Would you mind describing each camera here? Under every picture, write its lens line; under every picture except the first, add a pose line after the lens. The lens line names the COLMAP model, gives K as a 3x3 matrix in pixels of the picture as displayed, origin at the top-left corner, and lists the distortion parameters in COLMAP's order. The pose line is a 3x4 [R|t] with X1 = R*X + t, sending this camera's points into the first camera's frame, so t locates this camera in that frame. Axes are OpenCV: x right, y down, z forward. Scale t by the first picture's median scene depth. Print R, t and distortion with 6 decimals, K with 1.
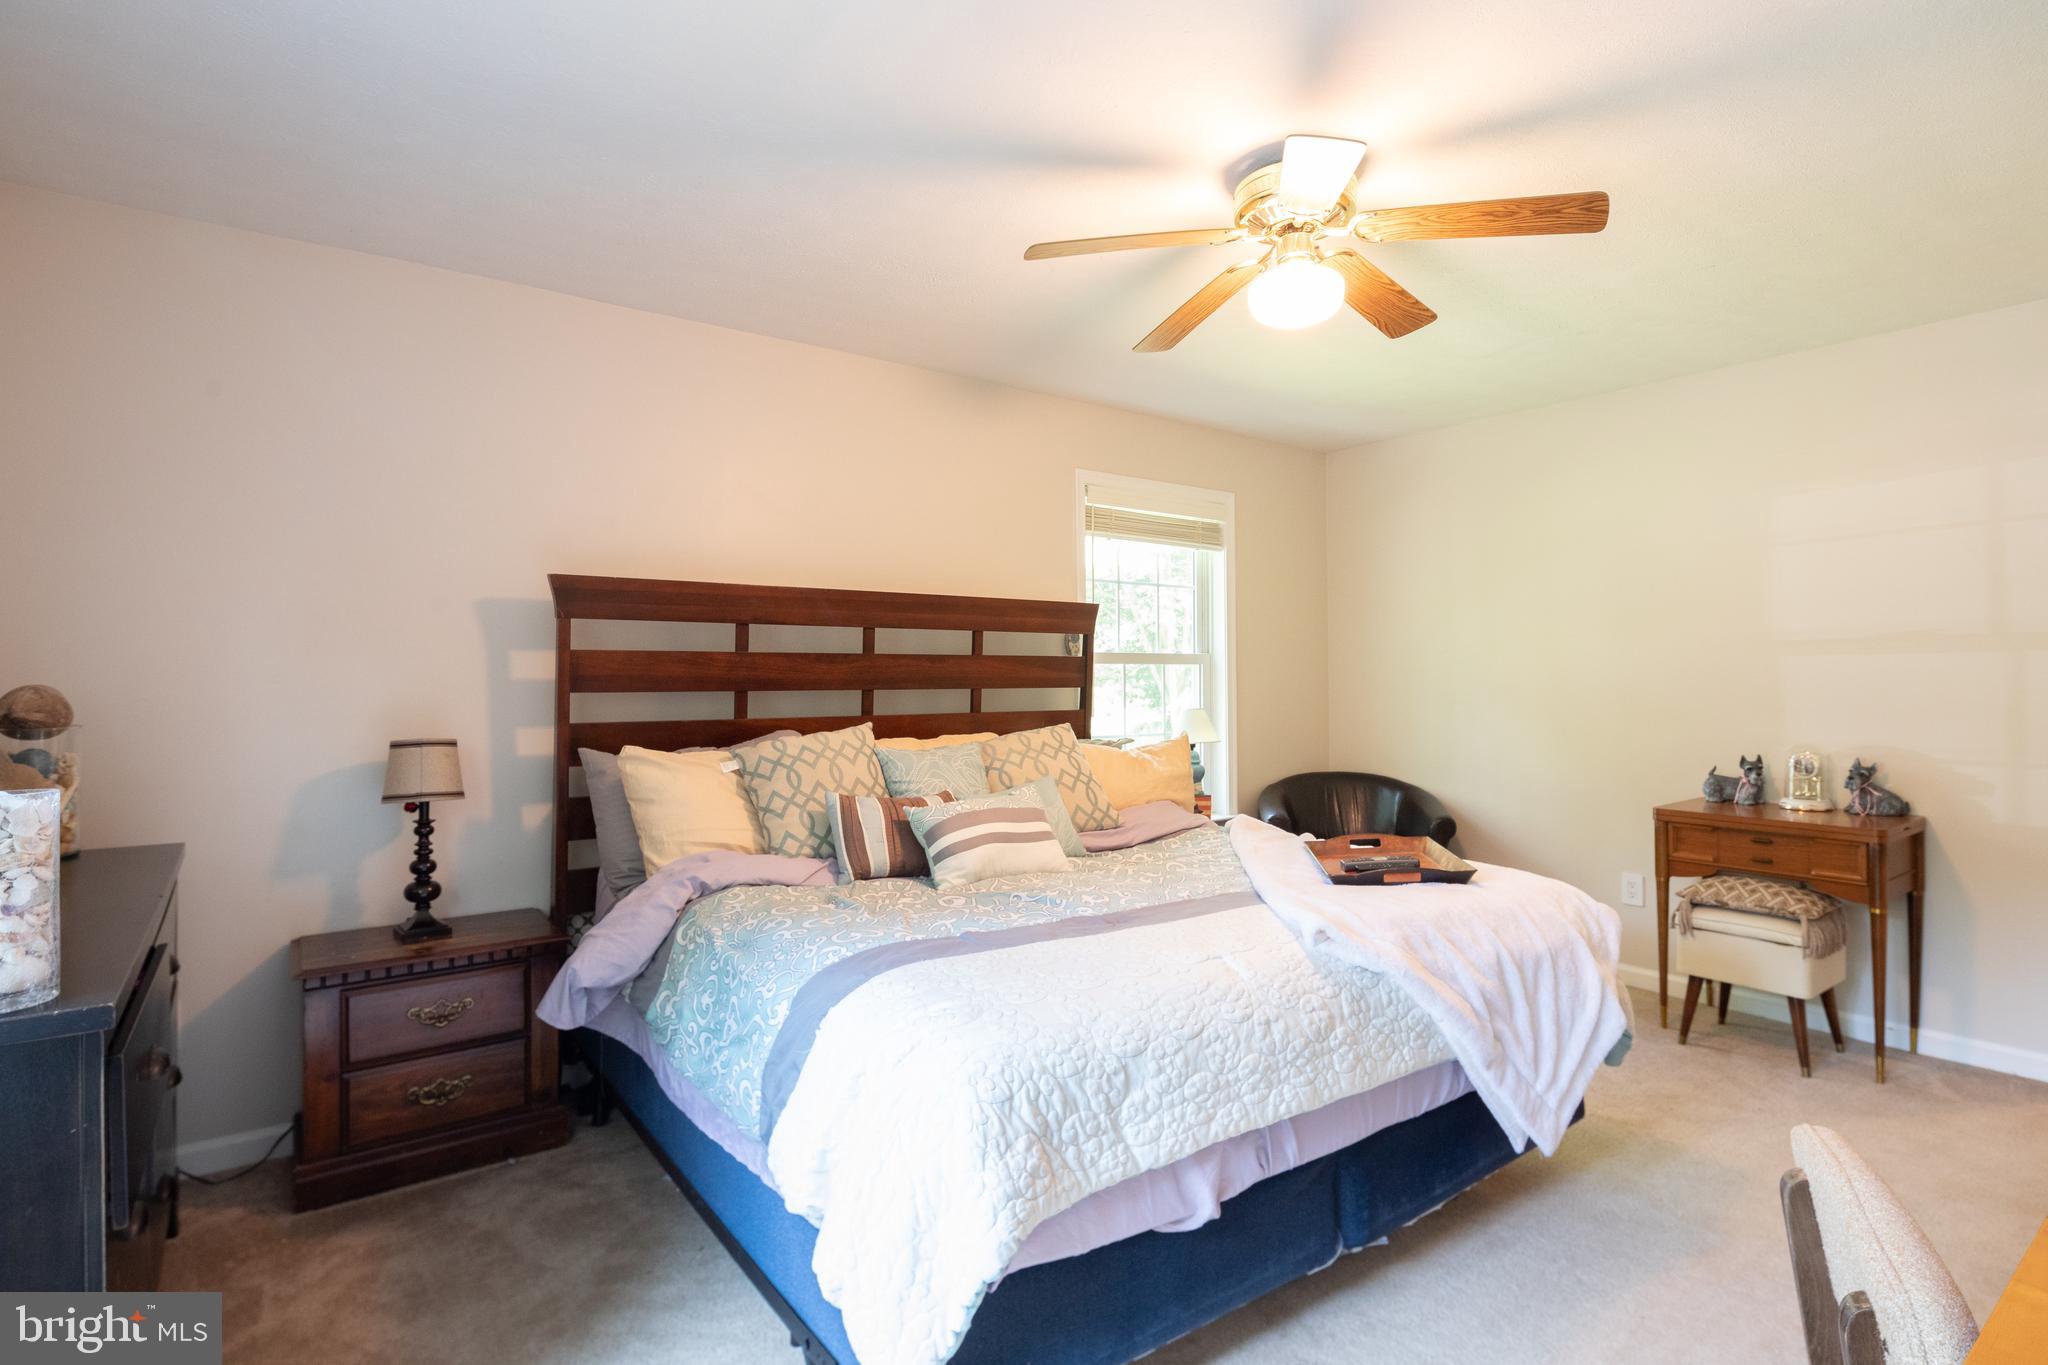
lens RADIAL K [[1016.6, 0, 1016.5], [0, 1016.6, 691.2], [0, 0, 1]] dist [0.004870, -0.004658]
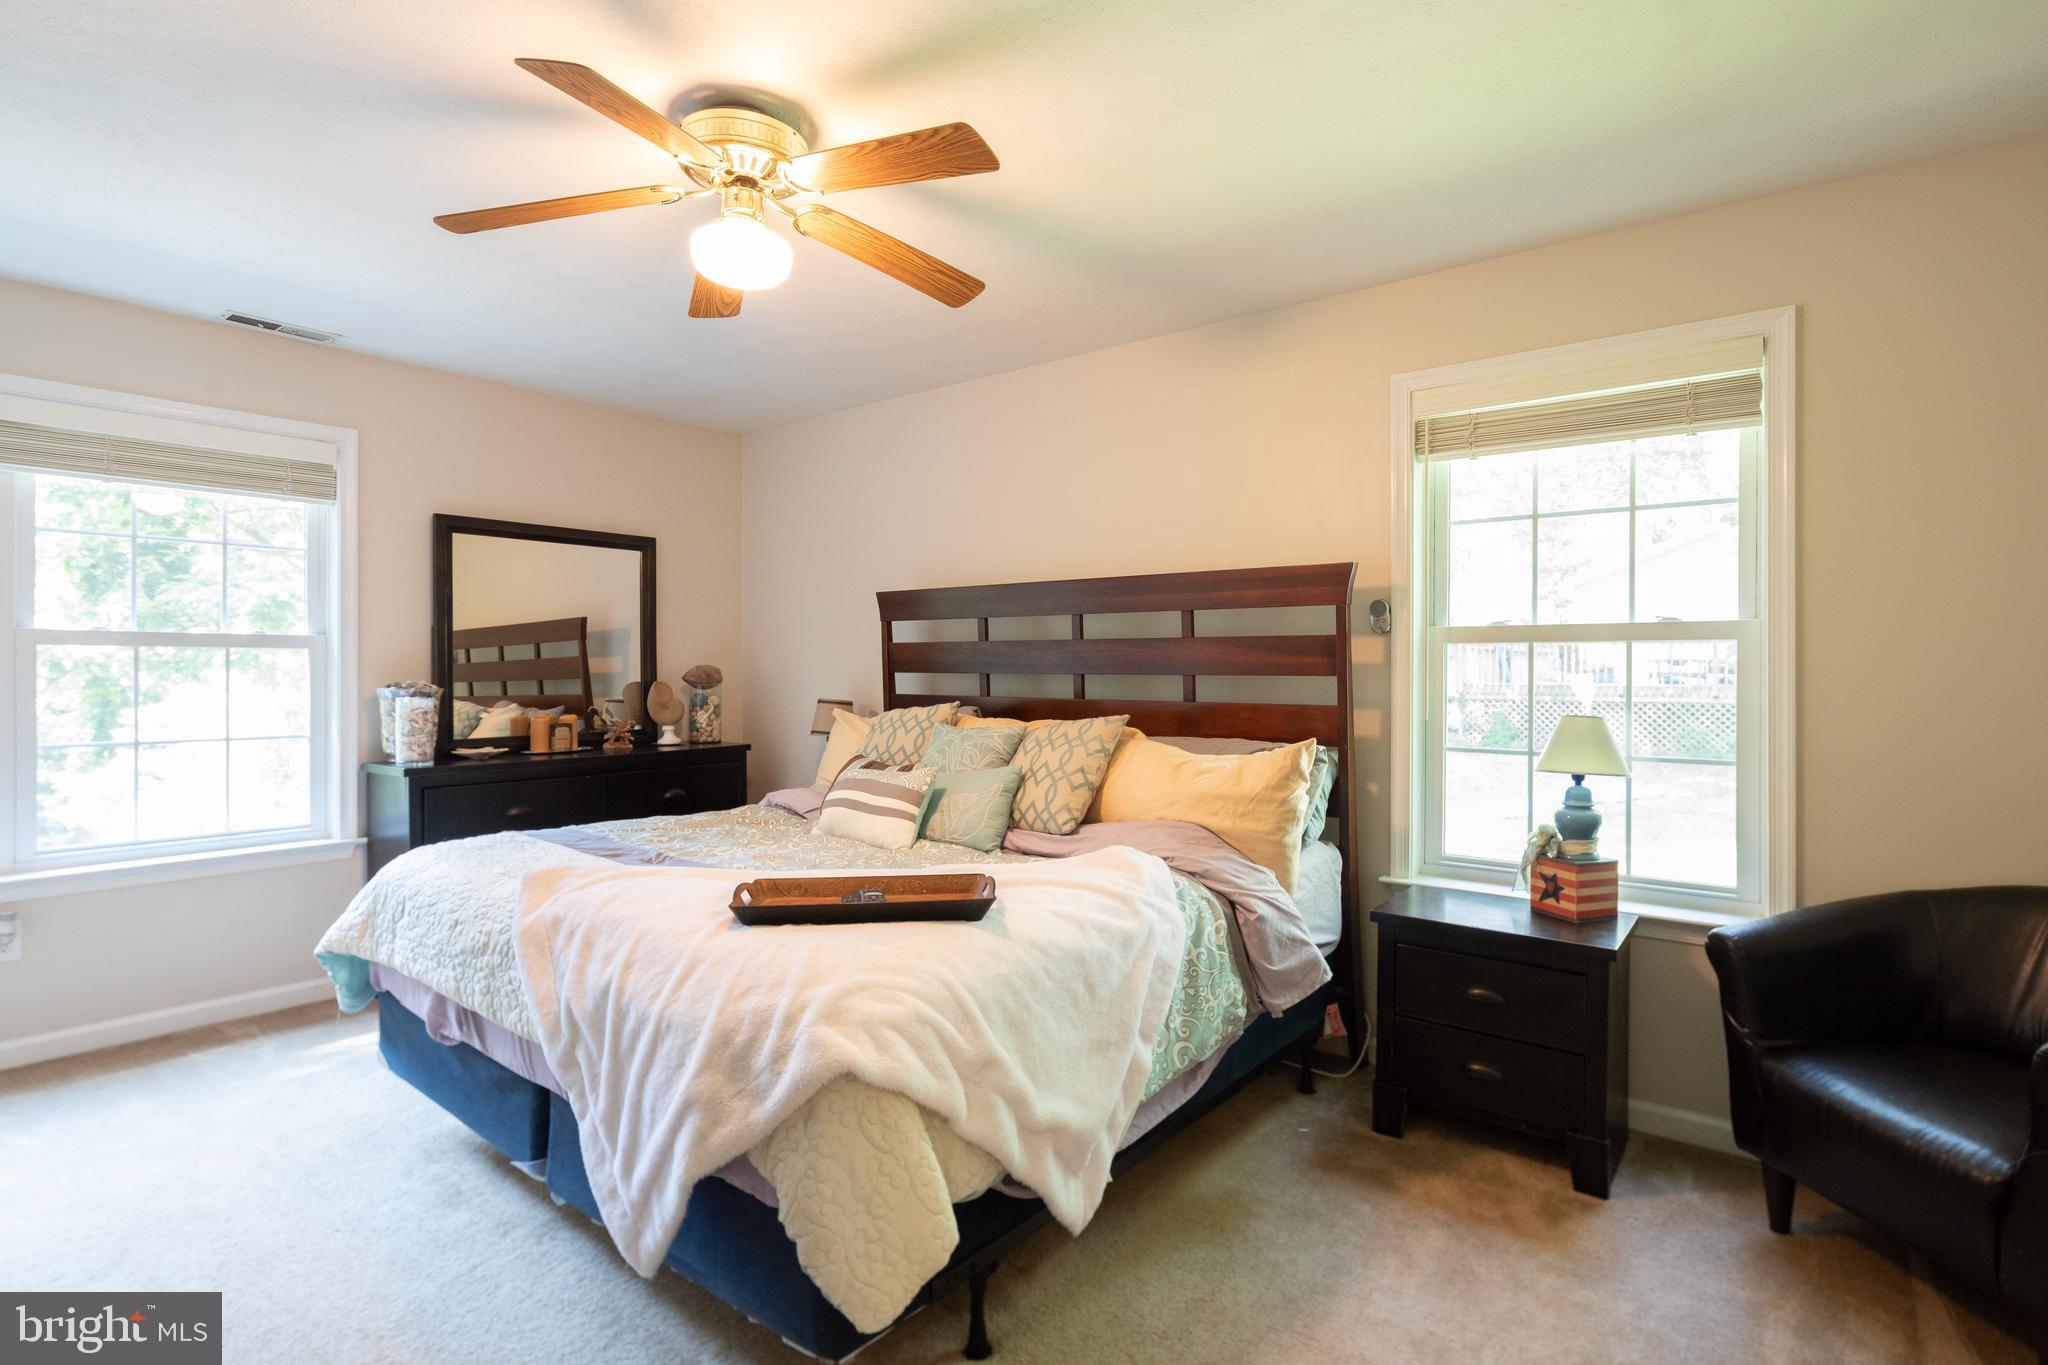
lens RADIAL K [[1016.6, 0, 1017.8], [0, 1016.6, 663.6], [0, 0, 1]] dist [0.004870, -0.004658]
pose [[0.245438, -0.003101, -0.969407, 0.806287], [-0.021436, 0.999733, -0.008625, -0.002038], [0.969175, 0.022897, 0.245306, 0.658385]]
